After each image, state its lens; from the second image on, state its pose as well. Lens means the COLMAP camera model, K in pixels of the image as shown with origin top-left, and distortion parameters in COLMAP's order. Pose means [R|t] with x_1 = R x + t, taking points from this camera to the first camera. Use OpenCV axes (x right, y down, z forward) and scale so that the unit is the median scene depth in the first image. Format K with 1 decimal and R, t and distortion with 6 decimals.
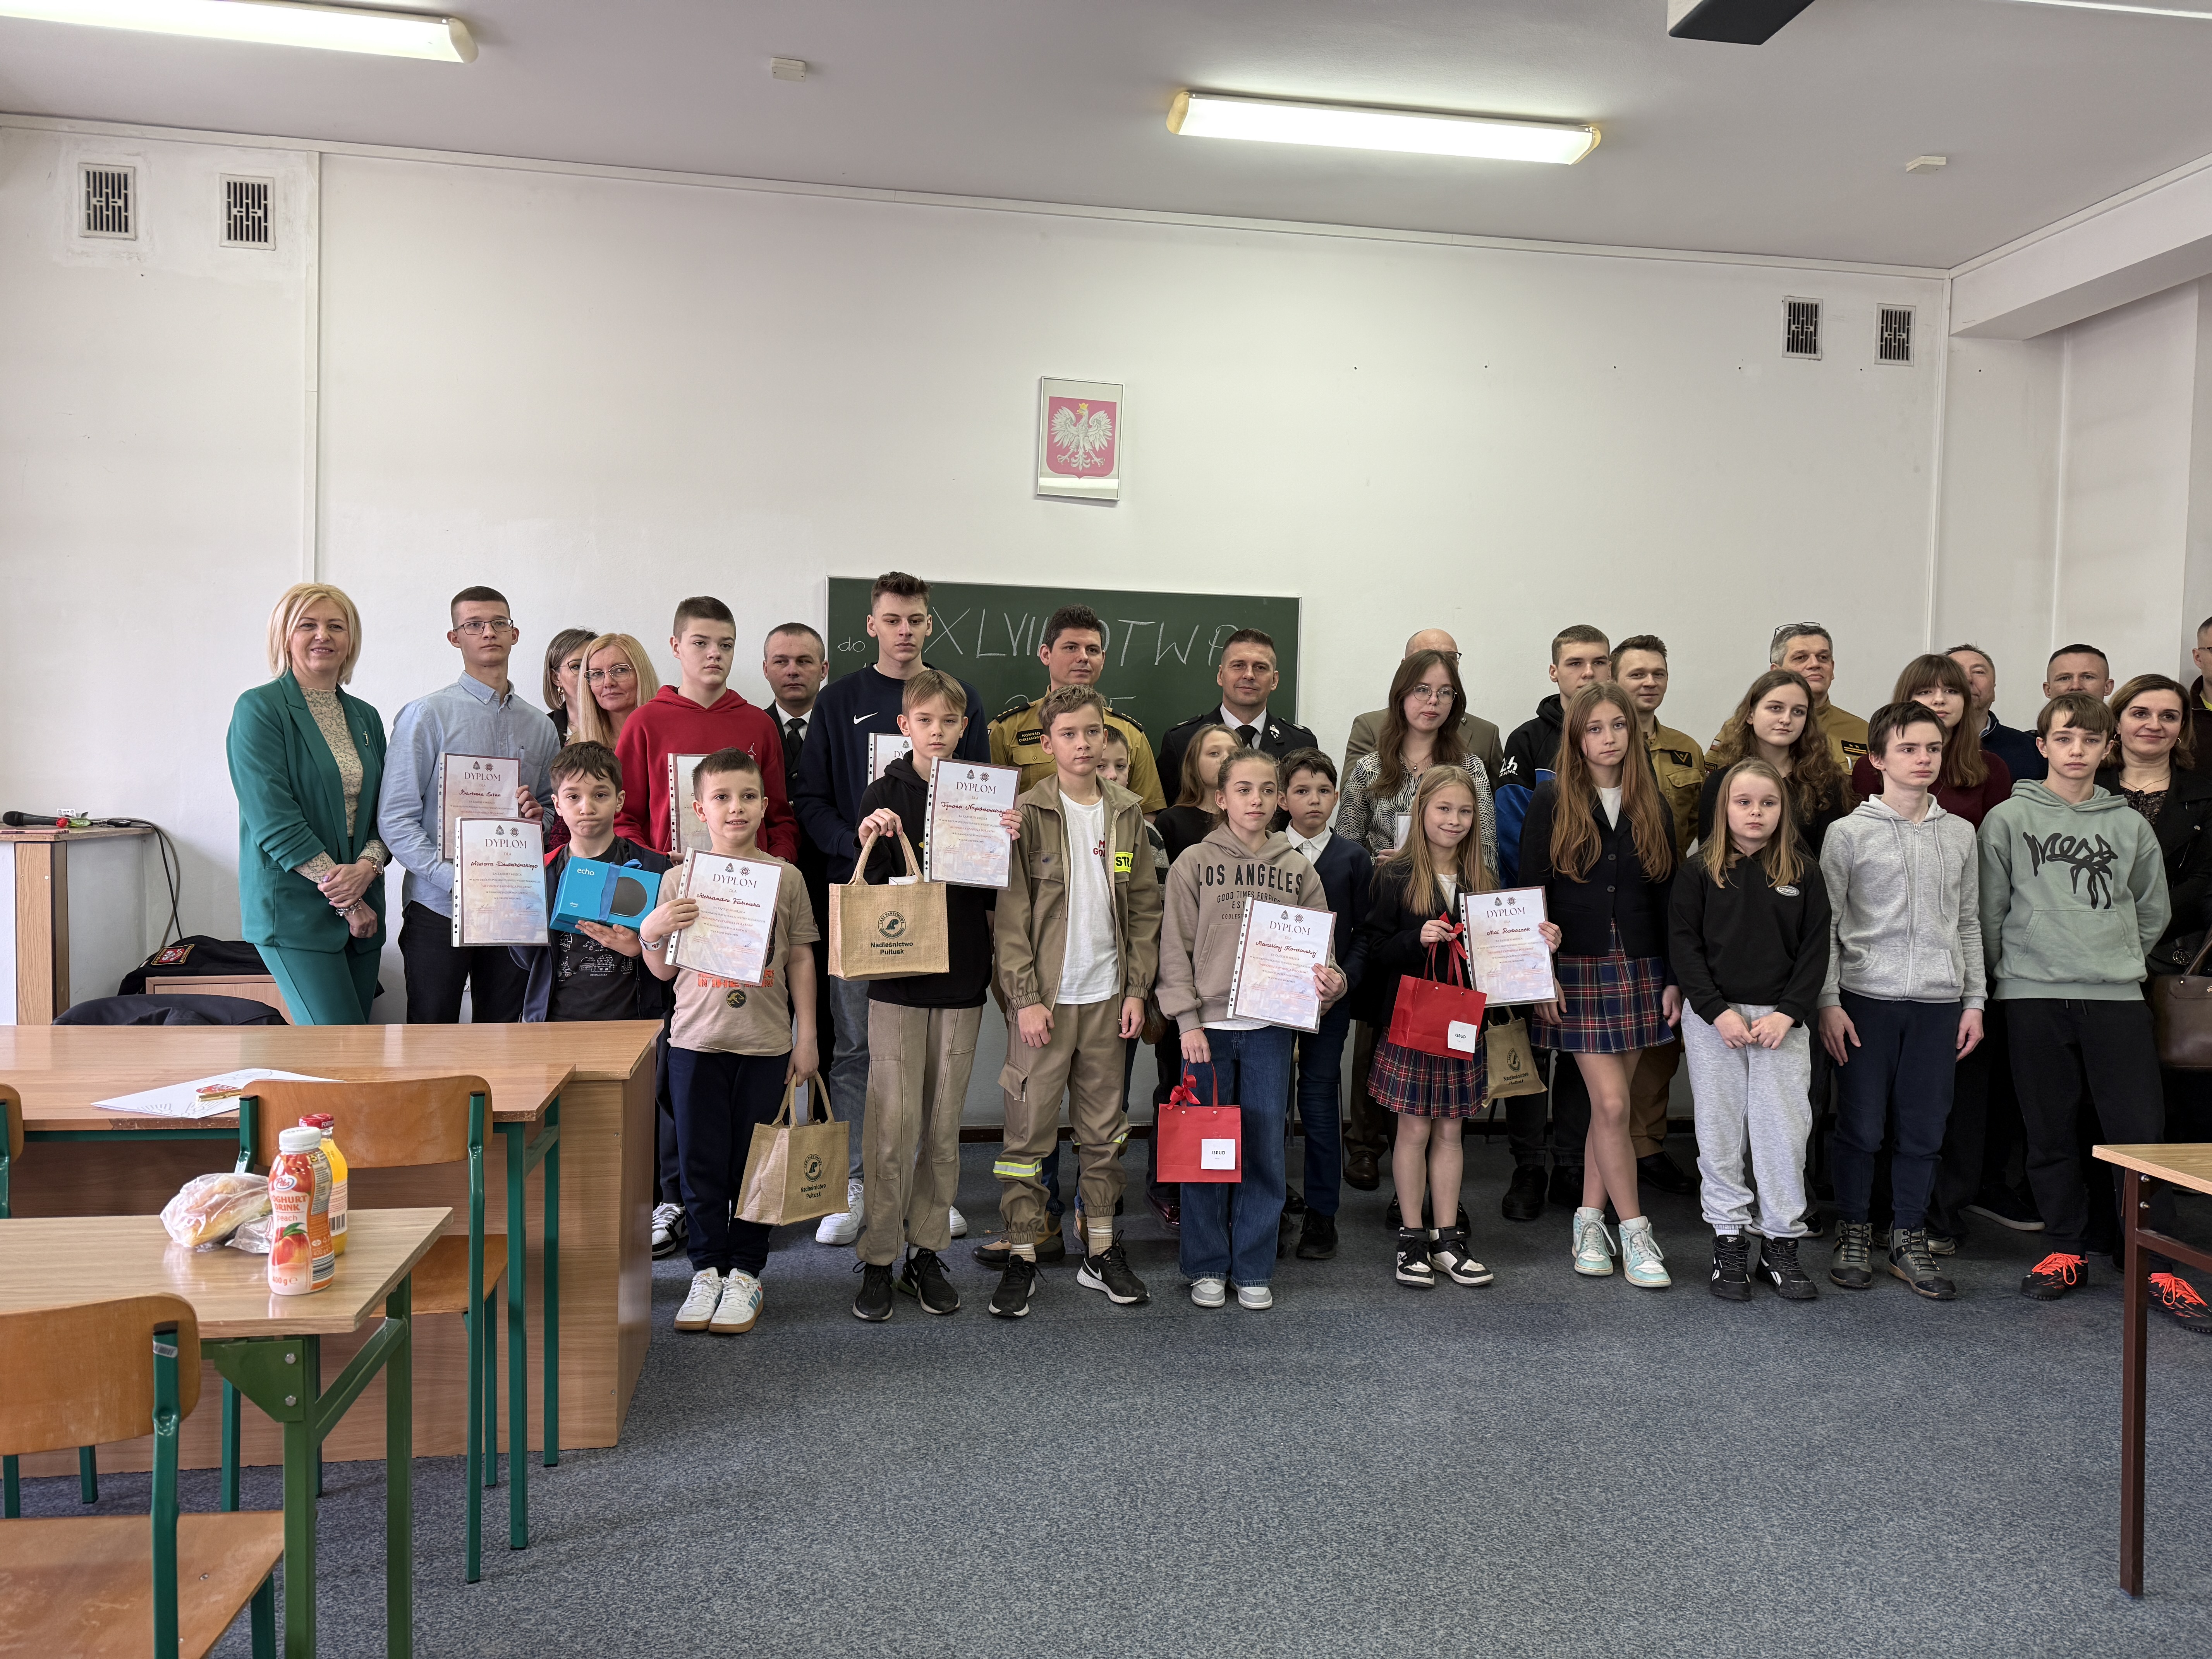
lens RADIAL K [[1554.1, 0, 1095.4], [0, 1554.1, 847.1], [0, 0, 1]] dist [0.002469, 0.001051]
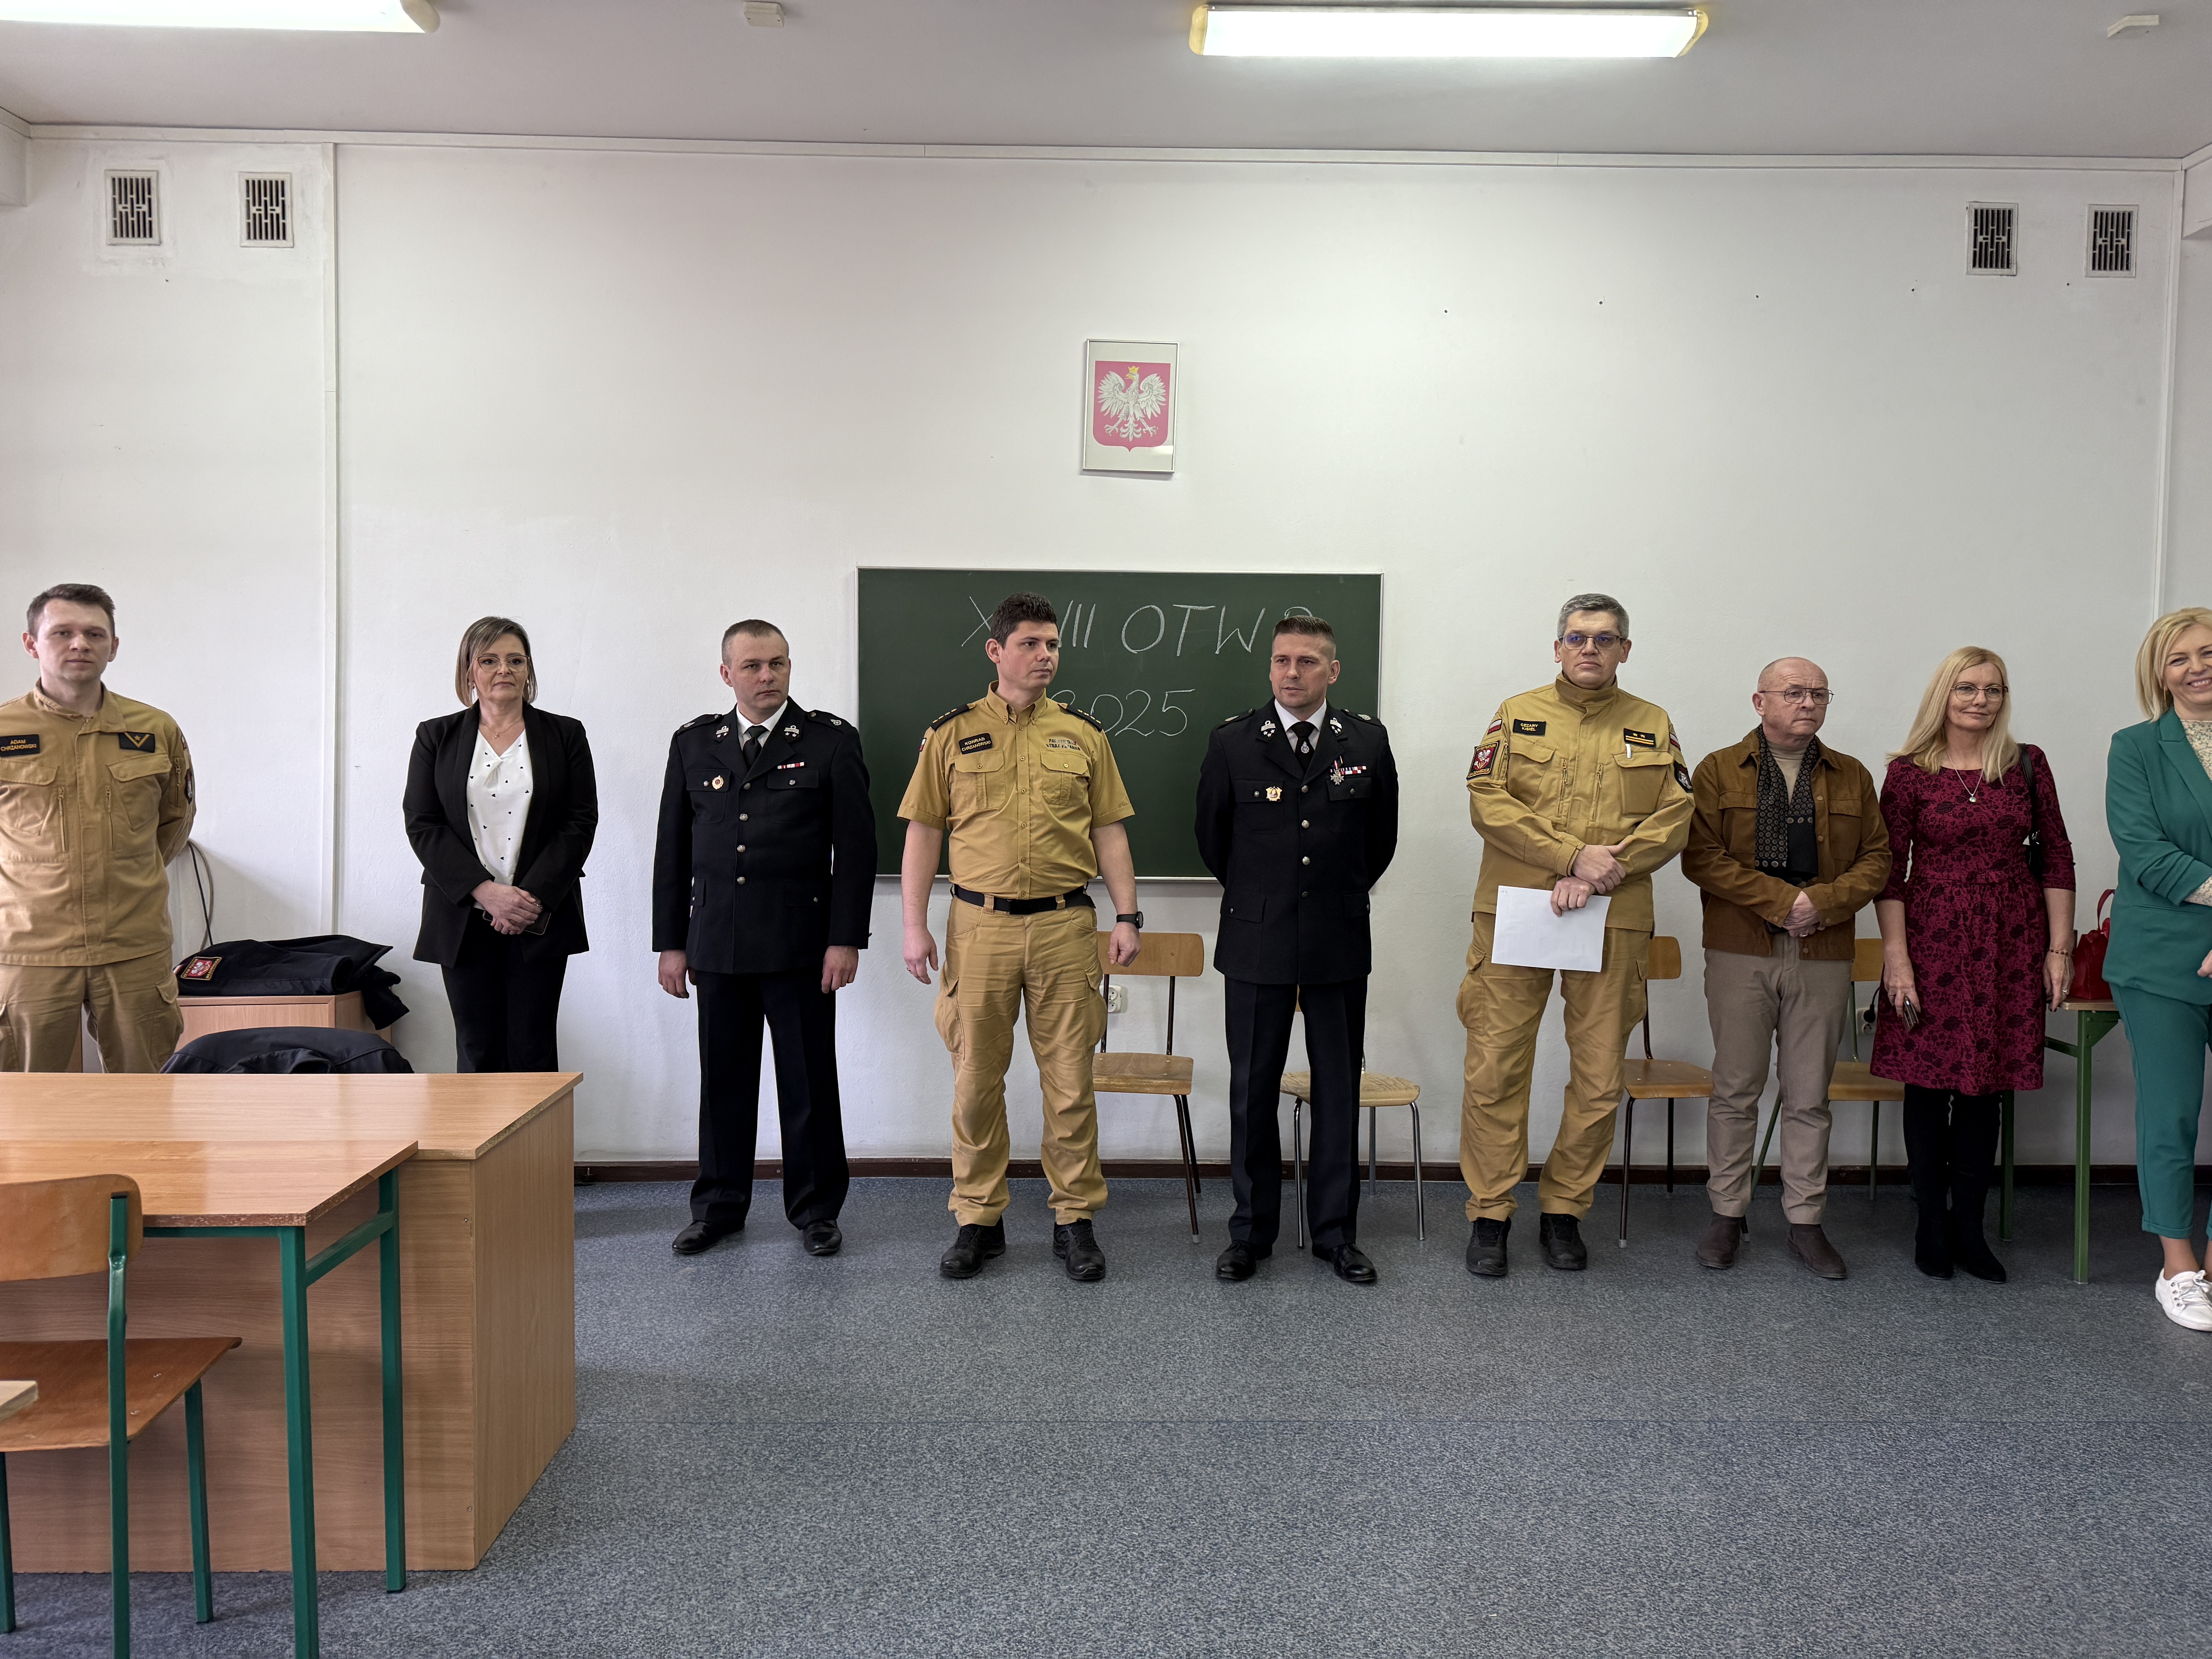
lens RADIAL K [[1554.1, 0, 1111.3], [0, 1554.1, 825.0], [0, 0, 1]] dist [0.002469, 0.001051]
pose [[0.990992, -0.008231, -0.133668, 0.103582], [0.008200, 0.999966, -0.000788, -0.019580], [0.133670, -0.000315, 0.991026, 0.109125]]
